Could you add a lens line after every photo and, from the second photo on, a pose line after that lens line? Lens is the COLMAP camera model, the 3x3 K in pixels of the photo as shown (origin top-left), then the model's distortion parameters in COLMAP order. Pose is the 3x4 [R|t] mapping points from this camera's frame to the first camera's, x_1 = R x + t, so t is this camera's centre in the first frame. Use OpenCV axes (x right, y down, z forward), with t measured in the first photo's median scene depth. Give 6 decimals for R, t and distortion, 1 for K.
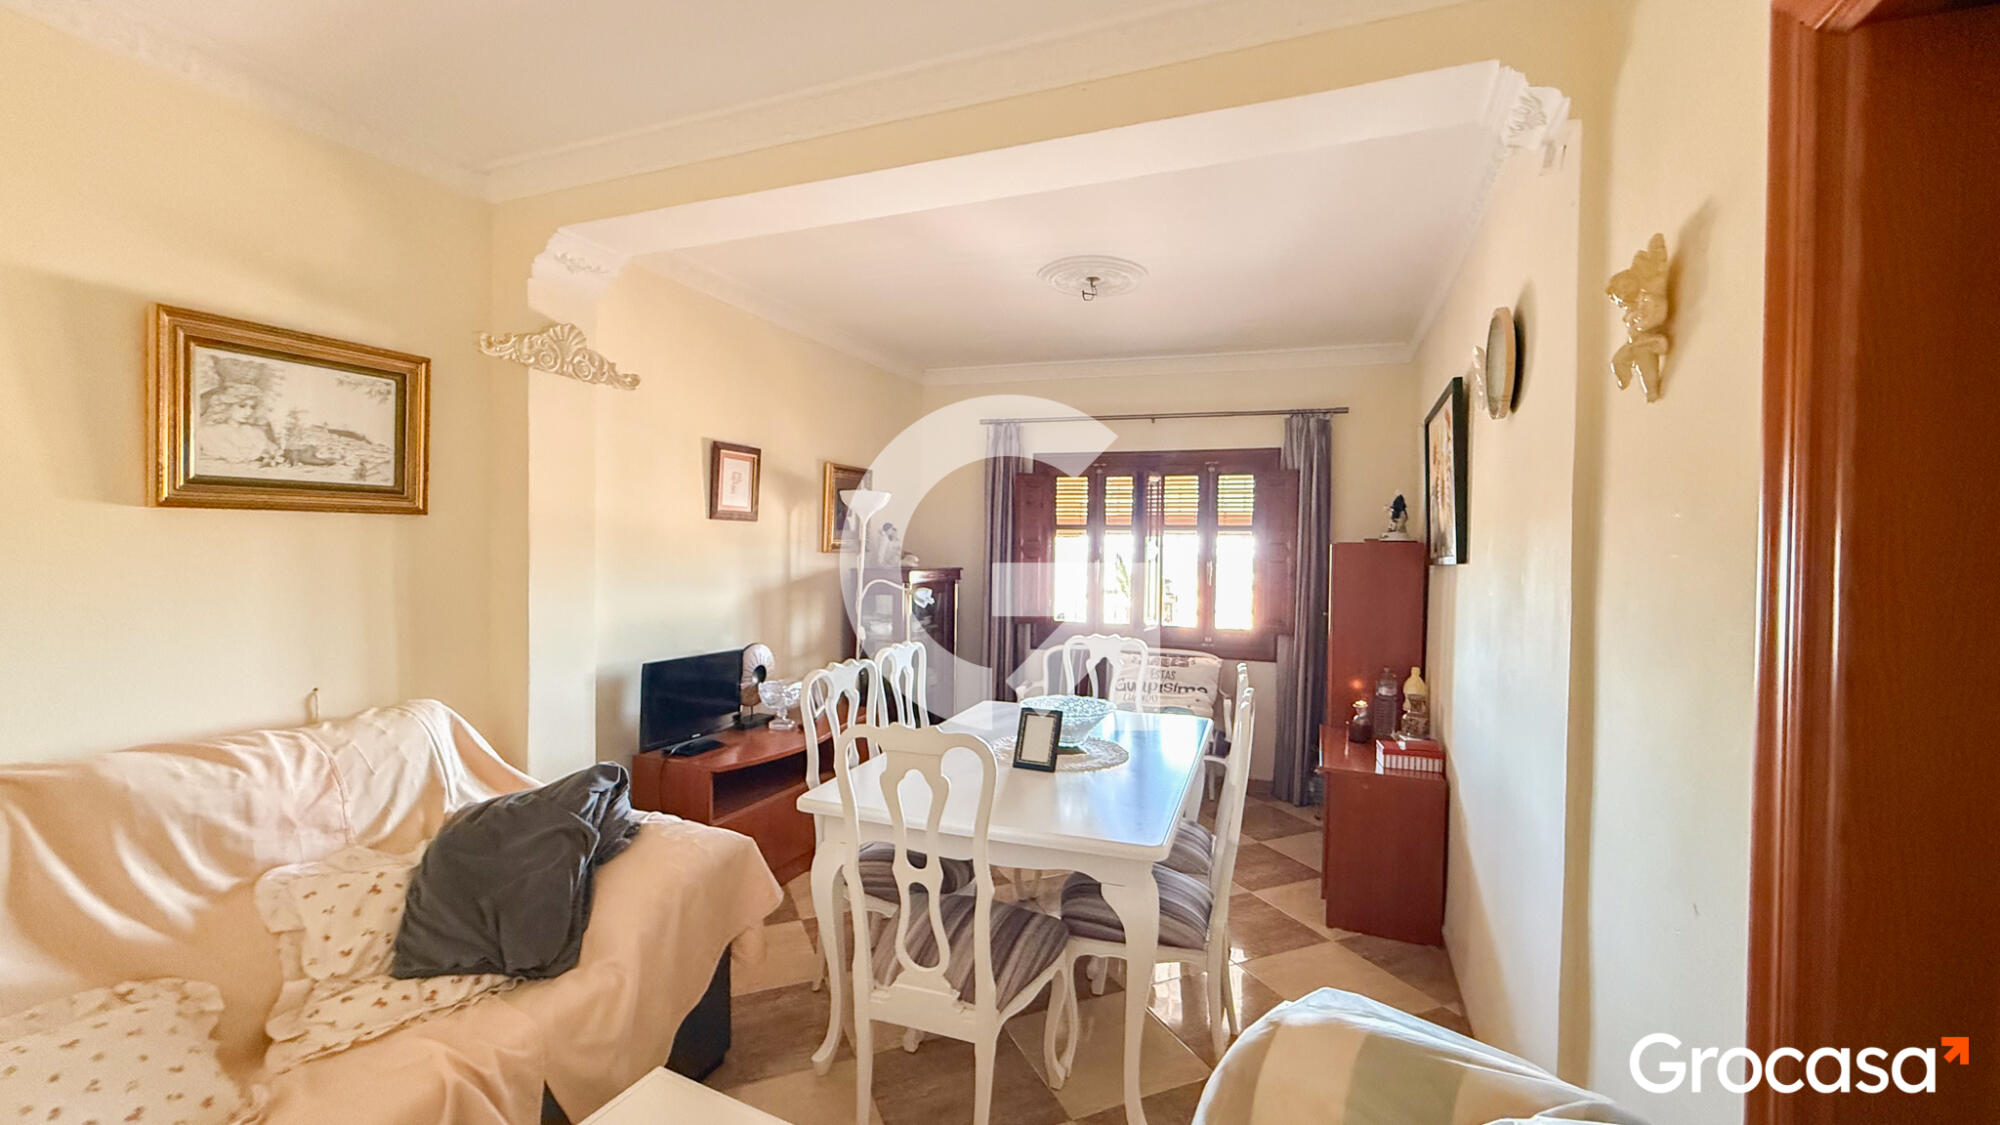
lens RADIAL K [[806.3, 0, 1001.7], [0, 806.3, 556.1], [0, 0, 1]] dist [0.003184, -0.000365]
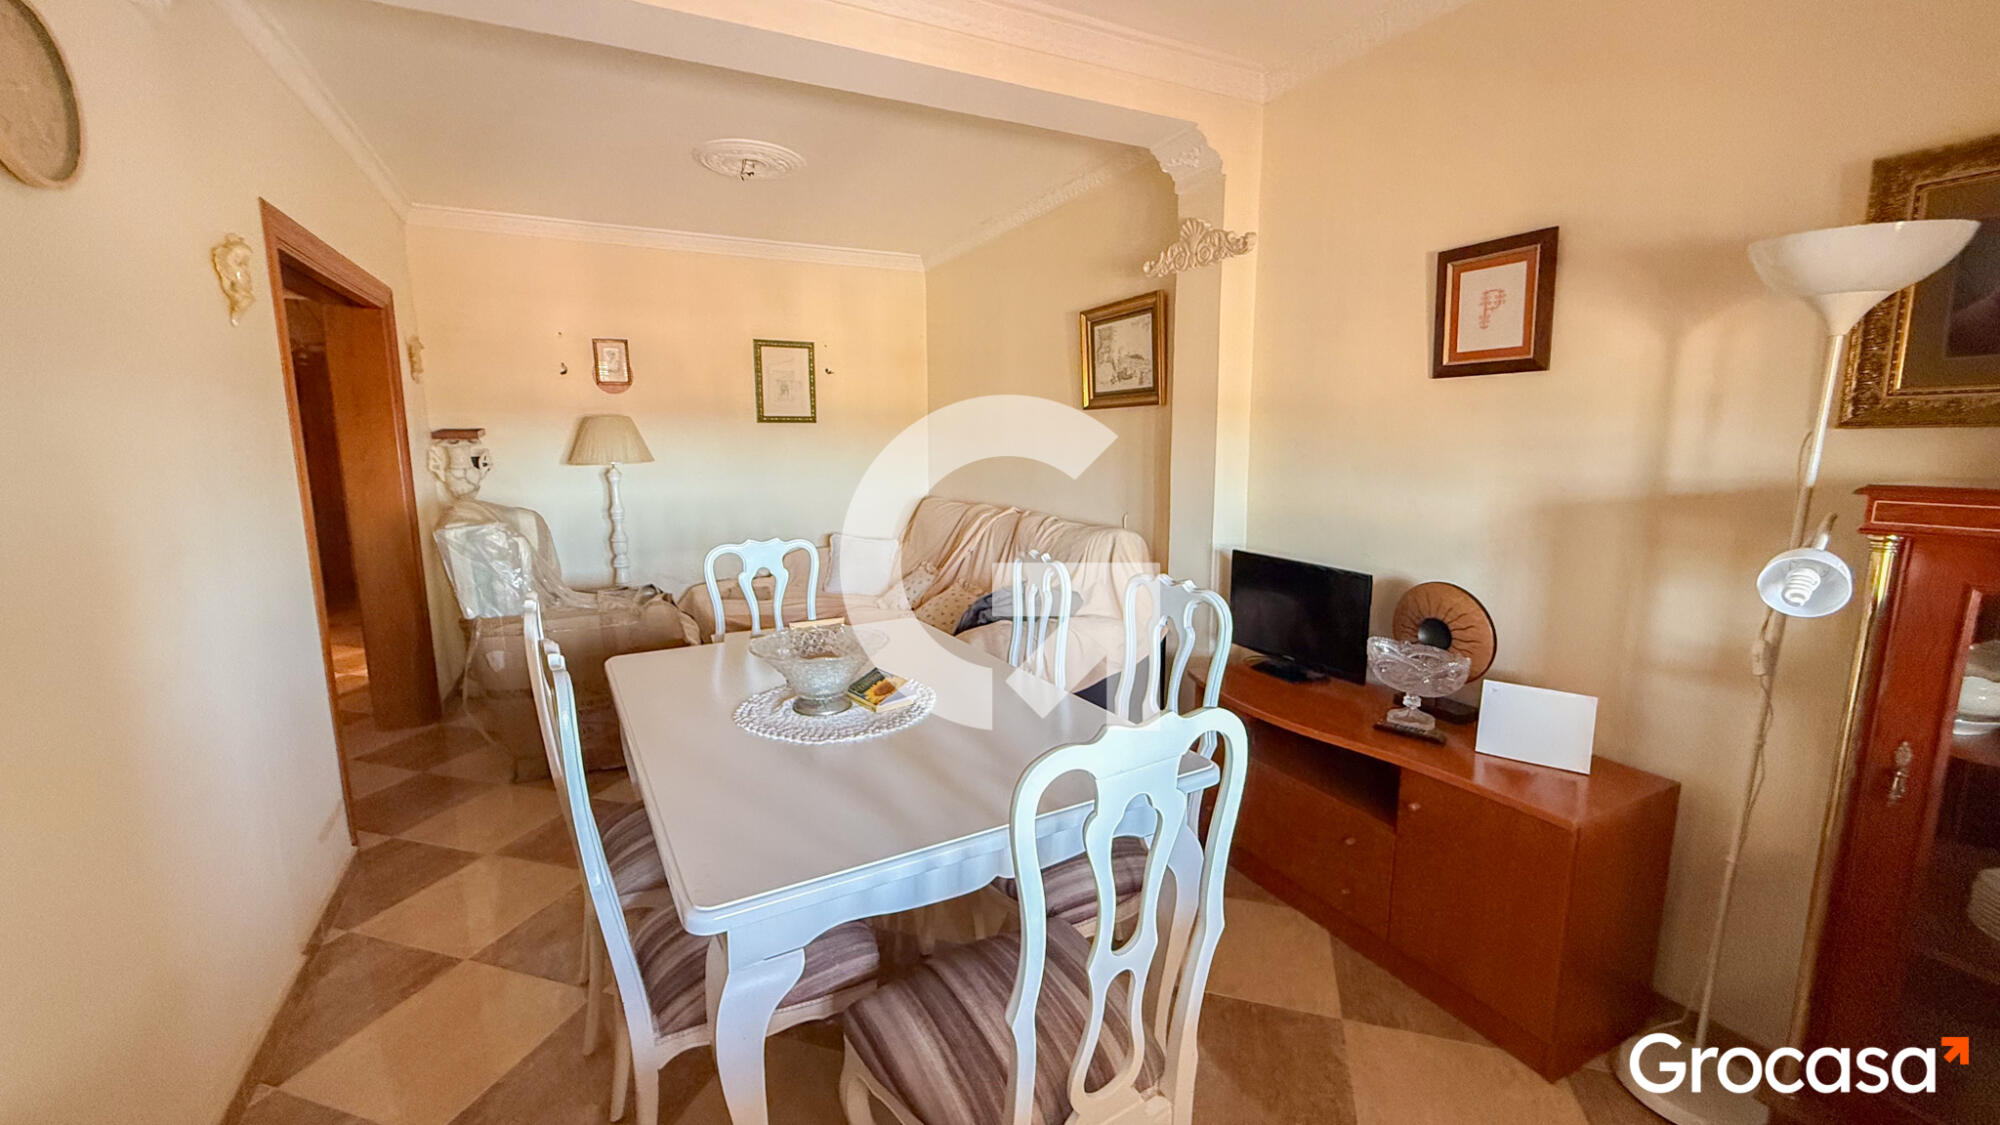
lens RADIAL K [[806.3, 0, 1003.4], [0, 806.3, 563.4], [0, 0, 1]] dist [0.003184, -0.000365]
pose [[-0.658874, 0.088621, -0.747015, 0.575983], [-0.030925, 0.989006, 0.144605, 0.029008], [0.751617, 0.118378, -0.648890, 1.876511]]
